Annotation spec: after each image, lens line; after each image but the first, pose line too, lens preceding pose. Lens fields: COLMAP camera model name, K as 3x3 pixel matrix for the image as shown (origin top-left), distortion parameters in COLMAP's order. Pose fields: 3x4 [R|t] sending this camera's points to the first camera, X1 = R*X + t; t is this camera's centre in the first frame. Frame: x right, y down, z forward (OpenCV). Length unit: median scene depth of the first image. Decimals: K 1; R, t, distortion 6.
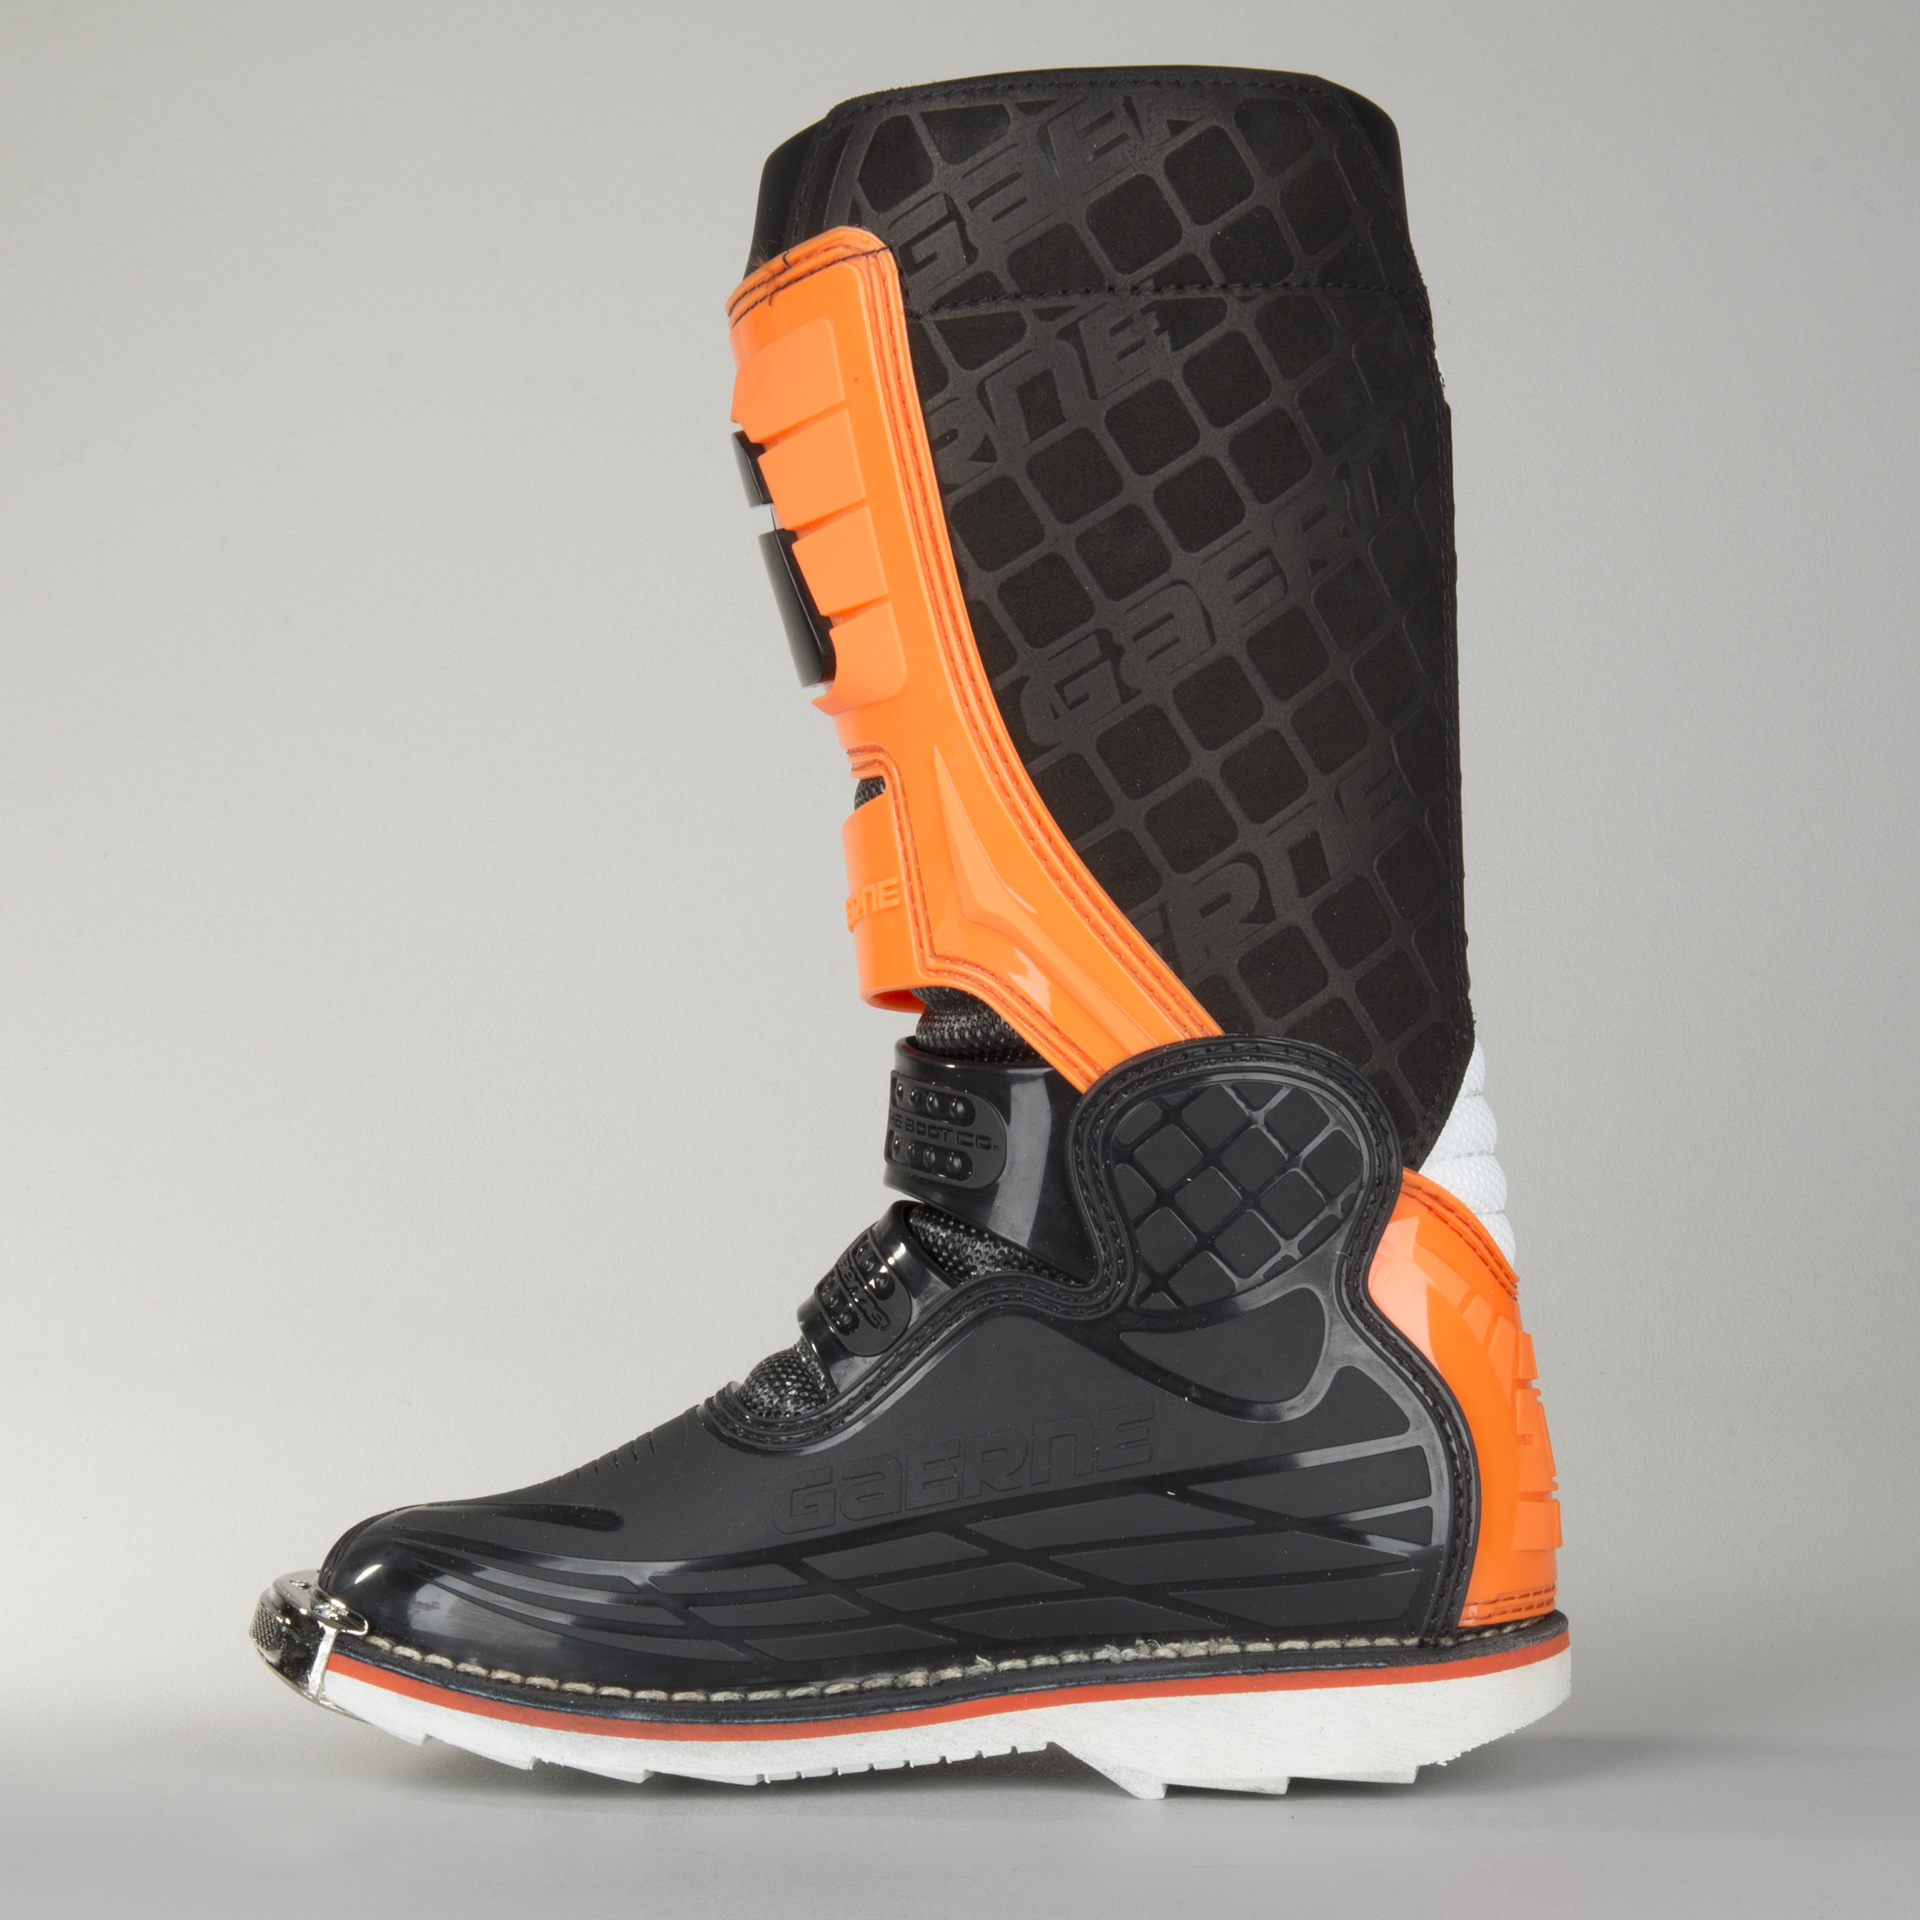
lens RADIAL K [[5879.5, 0, 961.9], [0, 5879.5, 980.7], [0, 0, 1]] dist [0.110781, 0.000000]
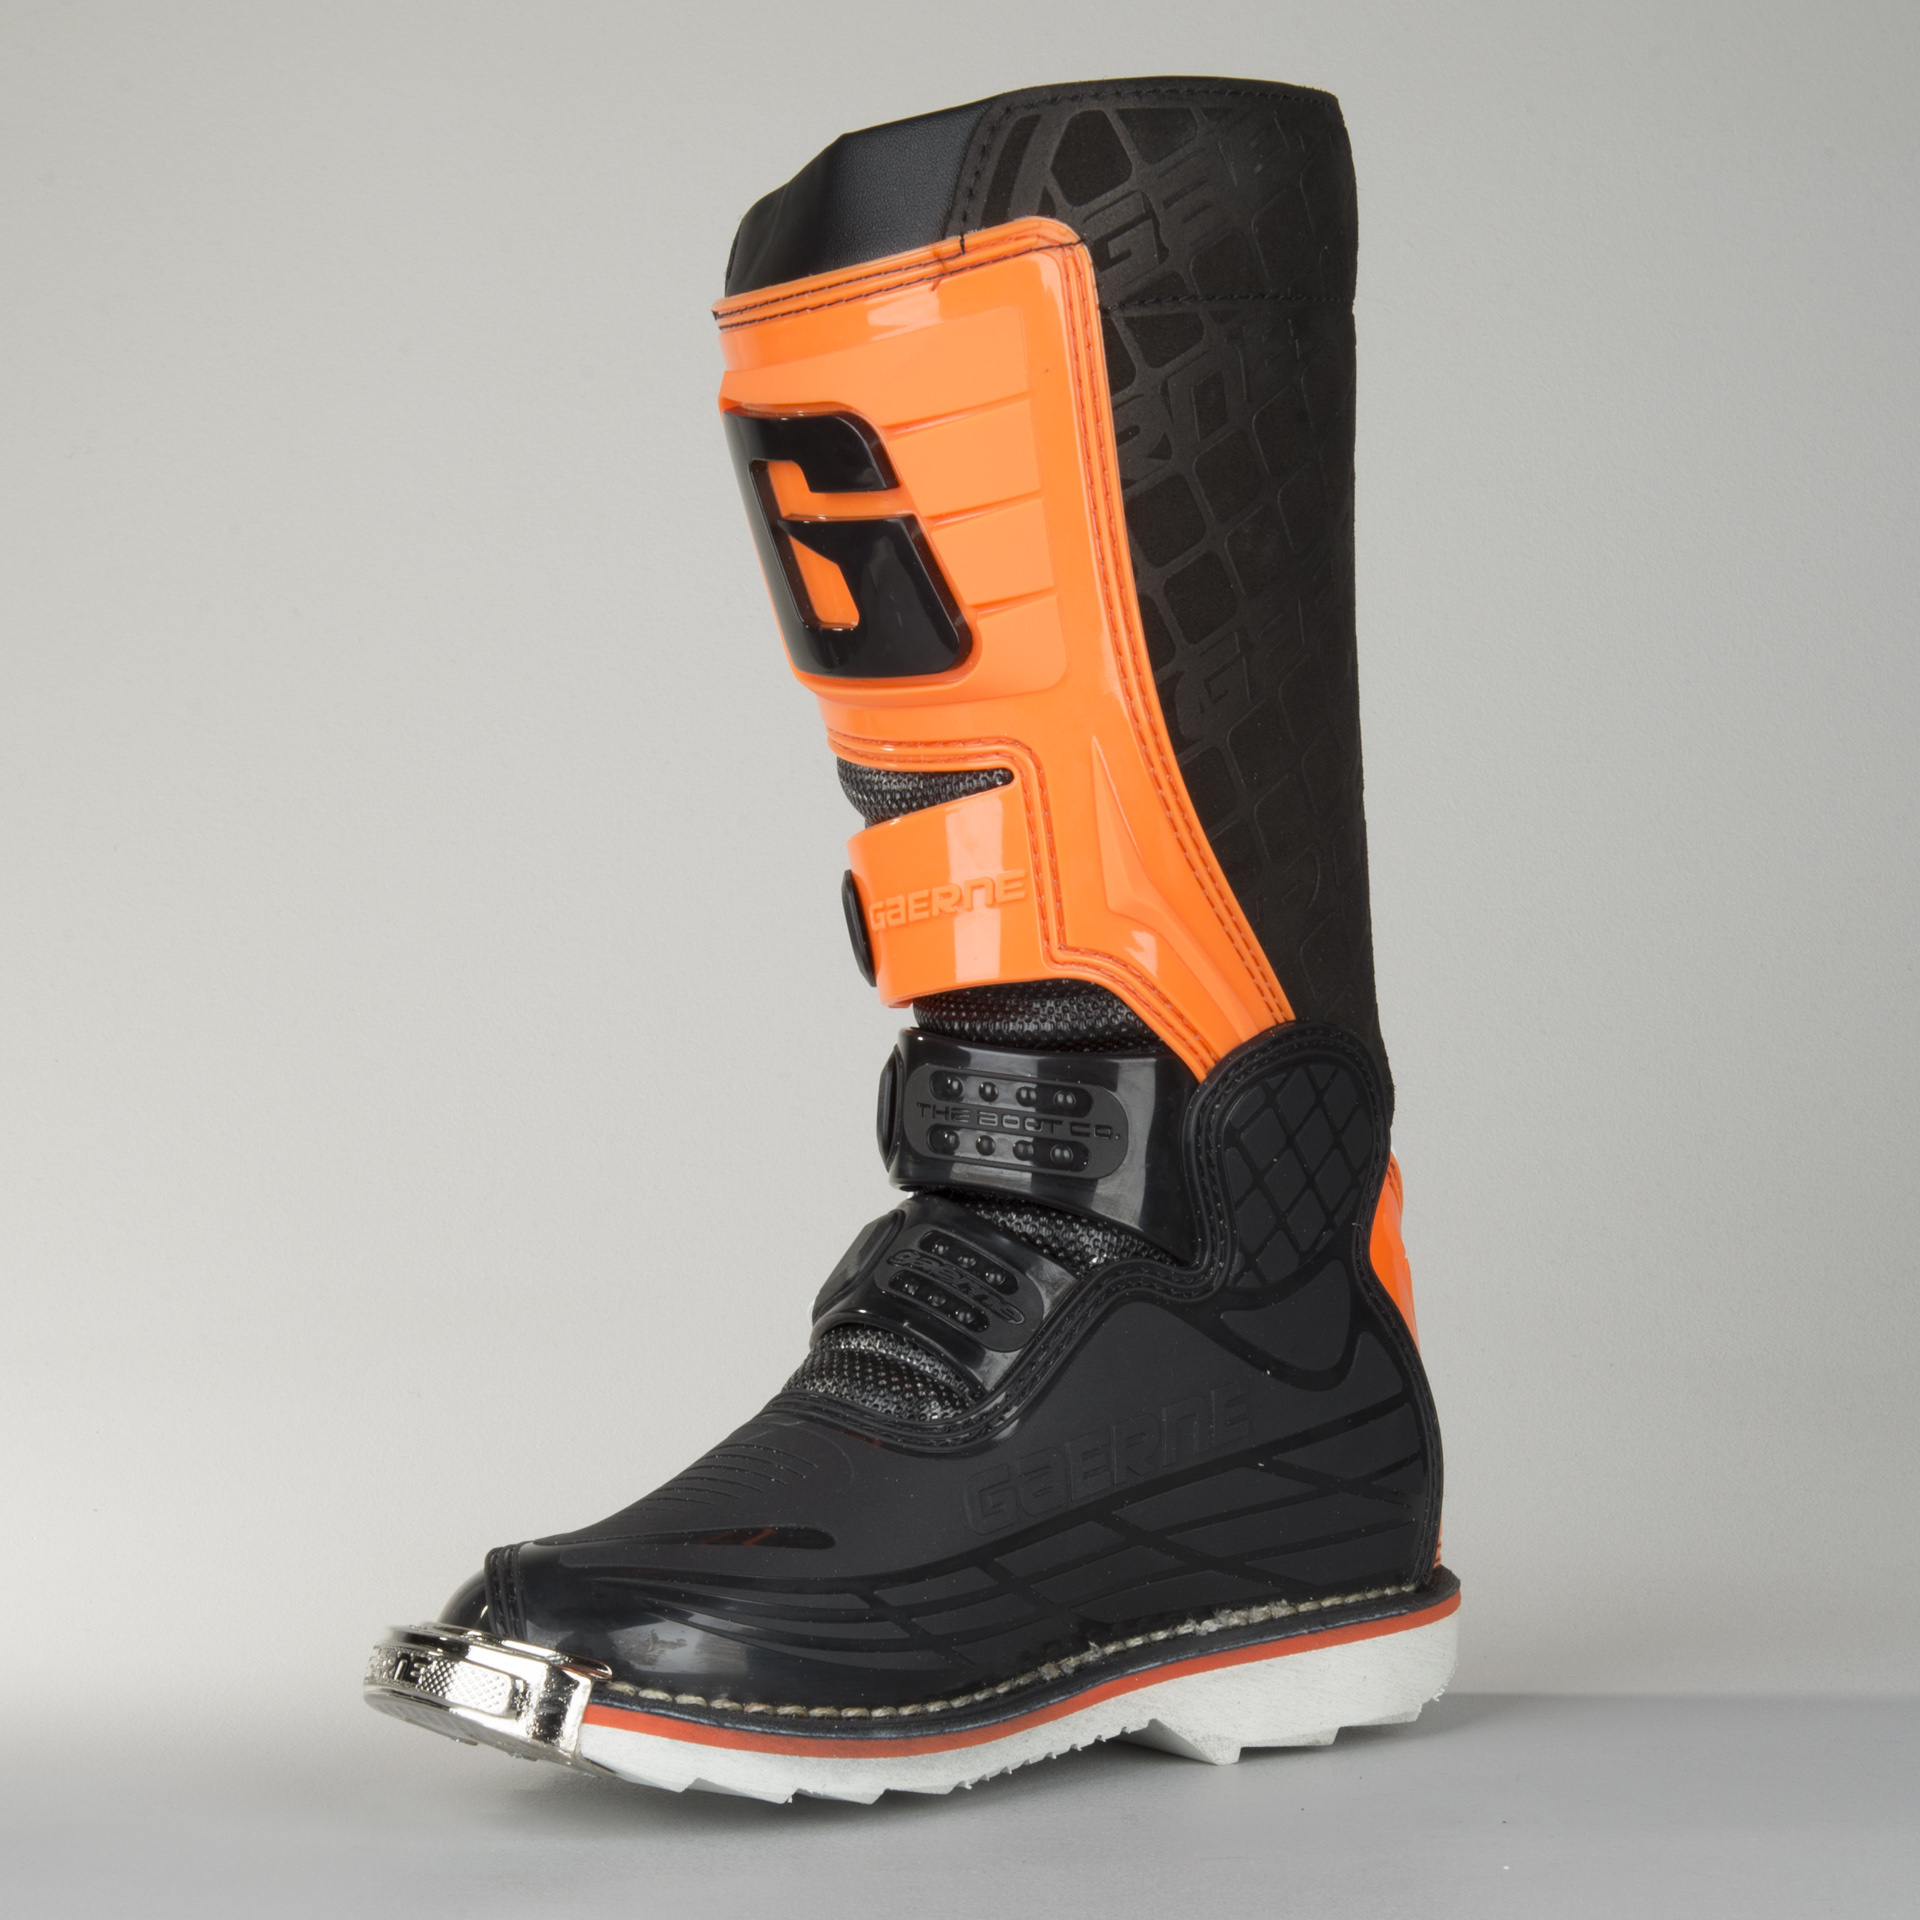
lens RADIAL K [[5879.5, 0, 965.6], [0, 5879.5, 954.9], [0, 0, 1]] dist [0.110781, 0.000000]
pose [[0.746450, -0.018053, 0.665196, -0.687559], [0.015321, 0.999833, 0.009942, -0.013325], [-0.665265, 0.002770, 0.746602, 0.263710]]
